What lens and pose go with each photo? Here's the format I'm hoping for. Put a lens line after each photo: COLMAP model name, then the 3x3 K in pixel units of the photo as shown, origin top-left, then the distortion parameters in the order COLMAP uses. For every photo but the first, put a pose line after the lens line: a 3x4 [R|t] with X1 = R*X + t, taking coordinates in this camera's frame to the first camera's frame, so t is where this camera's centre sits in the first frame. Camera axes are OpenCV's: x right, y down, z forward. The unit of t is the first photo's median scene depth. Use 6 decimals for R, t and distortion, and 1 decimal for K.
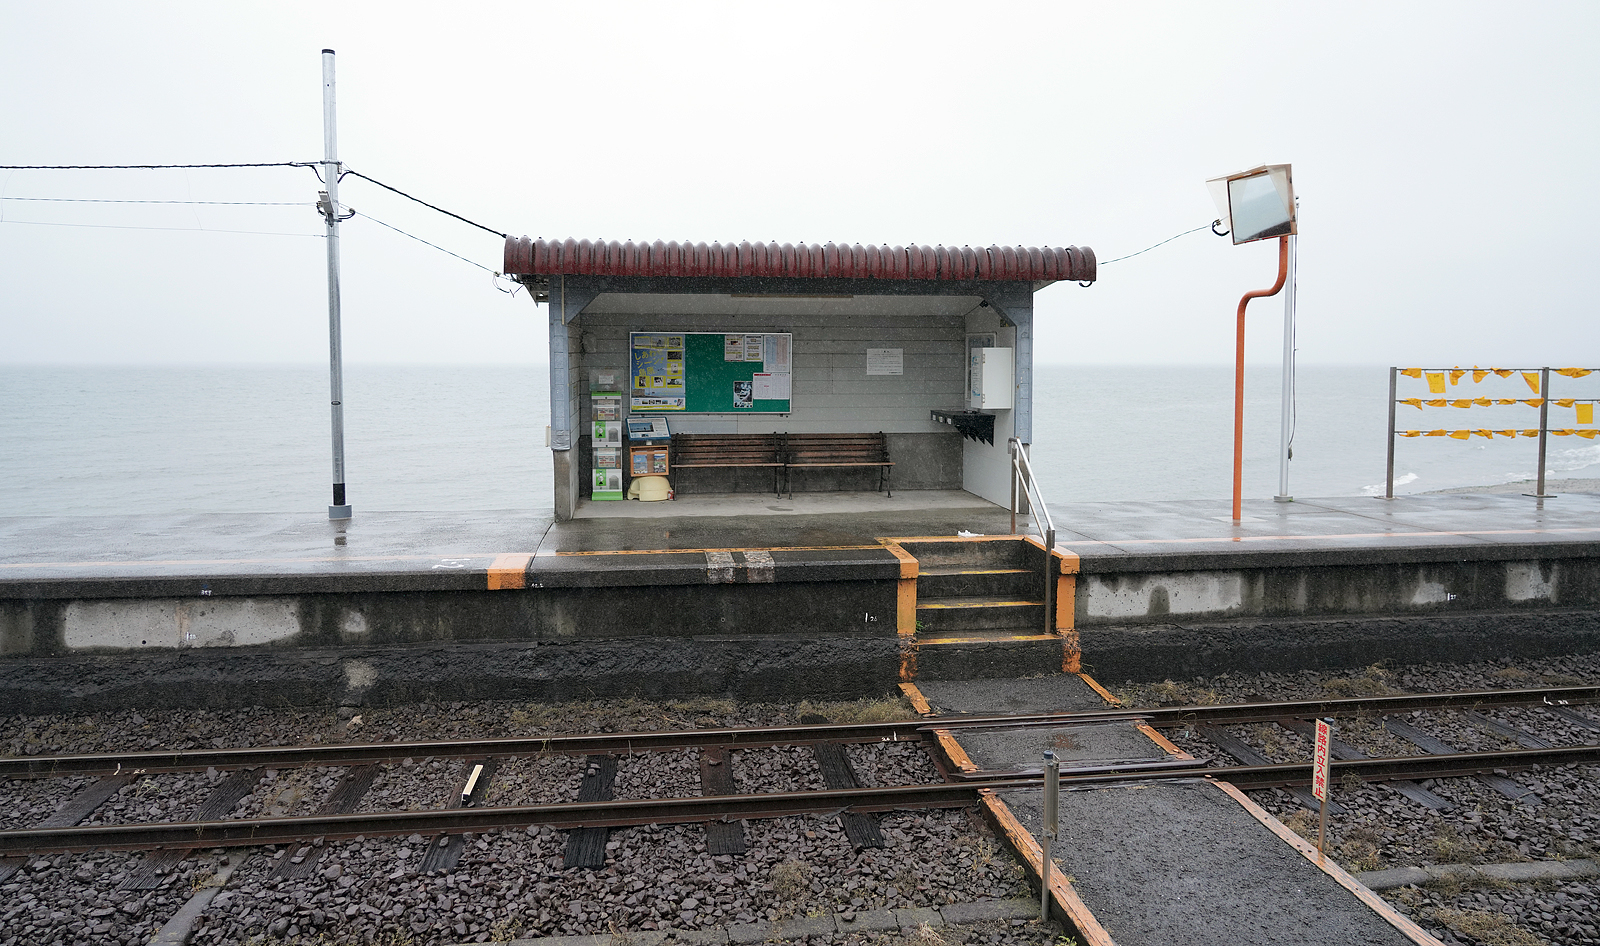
lens RADIAL K [[1034.7, 0, 799.3], [0, 1034.7, 456.5], [0, 0, 1]] dist [-0.030163, 0.000334]
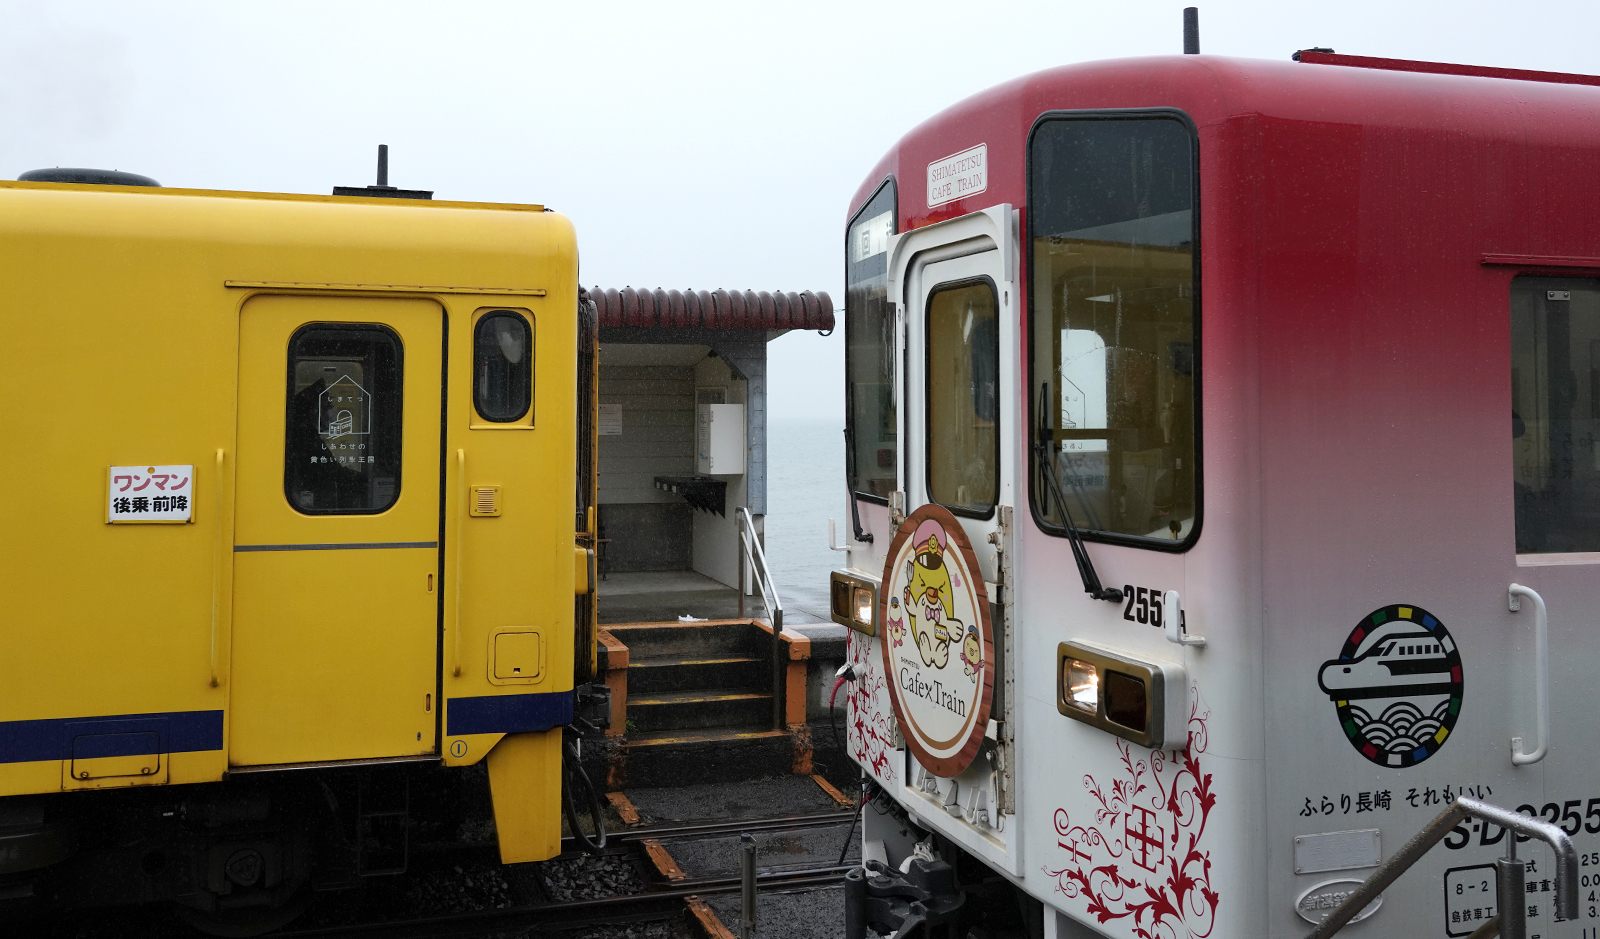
lens RADIAL K [[1412.8, 0, 726.9], [0, 1412.8, 356.1], [0, 0, 1]] dist [-0.009621, -0.004795]
pose [[0.989264, 0.006798, 0.145979, 0.020642], [0.012388, 0.991421, -0.130116, 0.011545], [-0.145611, 0.130527, 0.980694, -0.208873]]
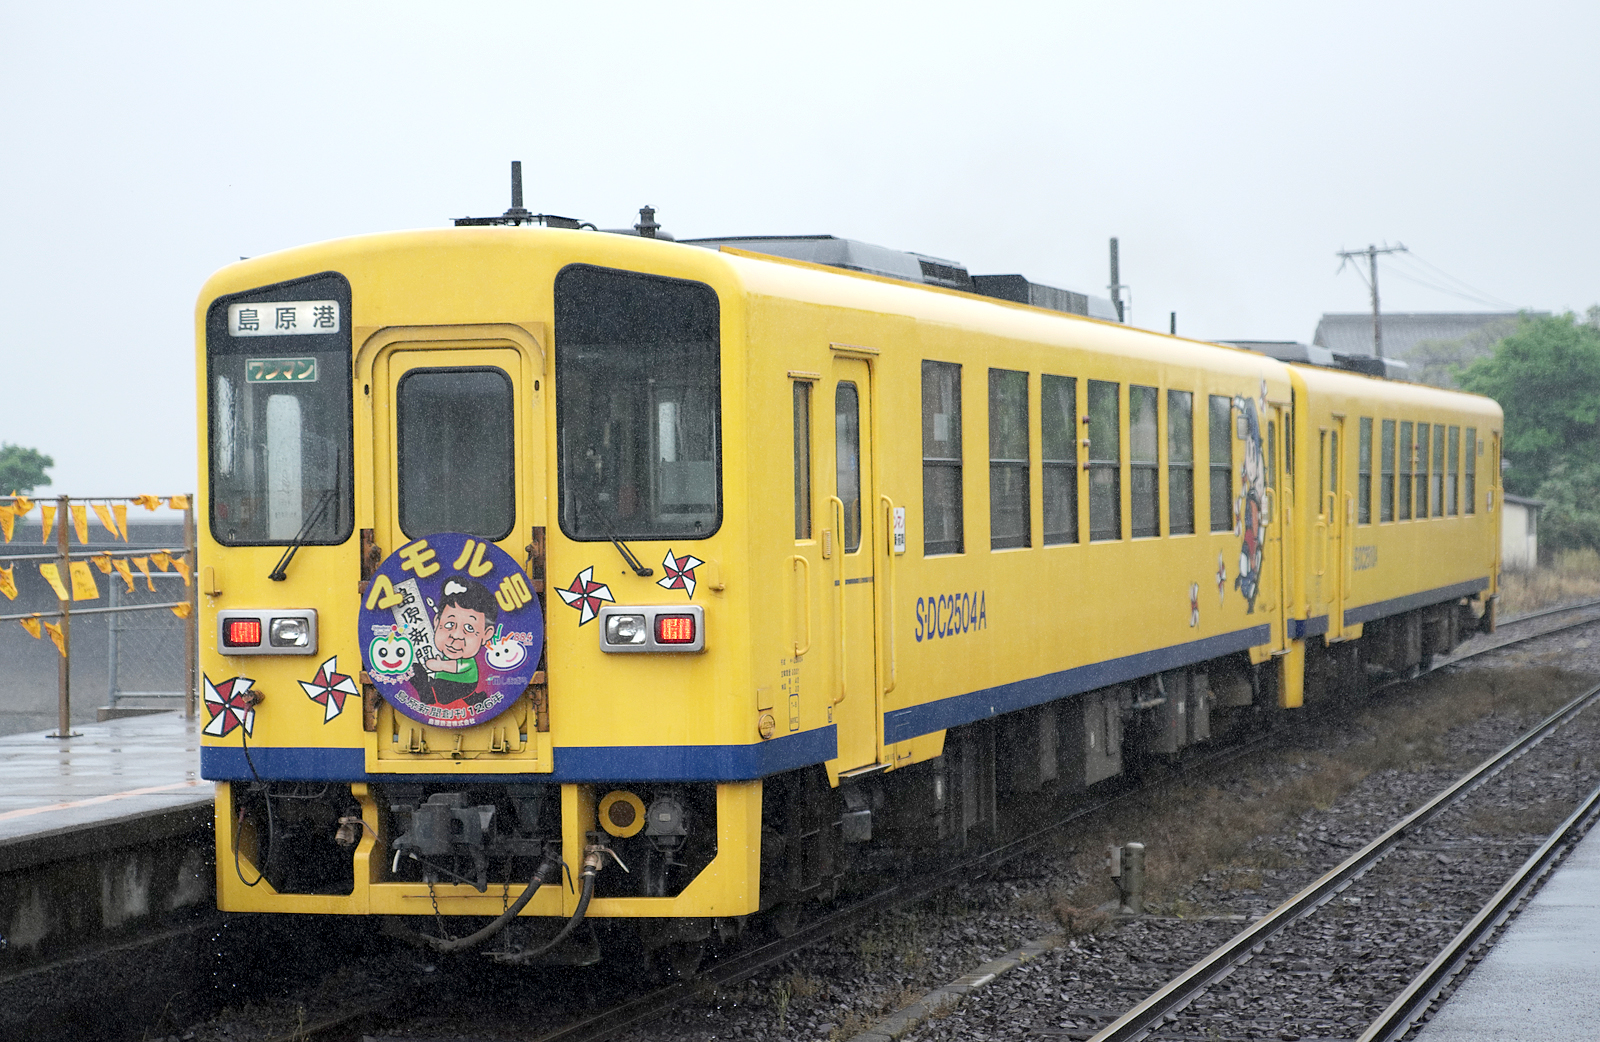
lens RADIAL K [[4193.2, 0, 801.0], [0, 4193.2, 523.1], [0, 0, 1]] dist [0.068963, 0.000000]
pose [[0.377173, -0.019288, 0.925942, -2.067074], [0.103140, 0.994439, -0.021298, 0.066781], [-0.920382, 0.103534, 0.377065, -0.752727]]
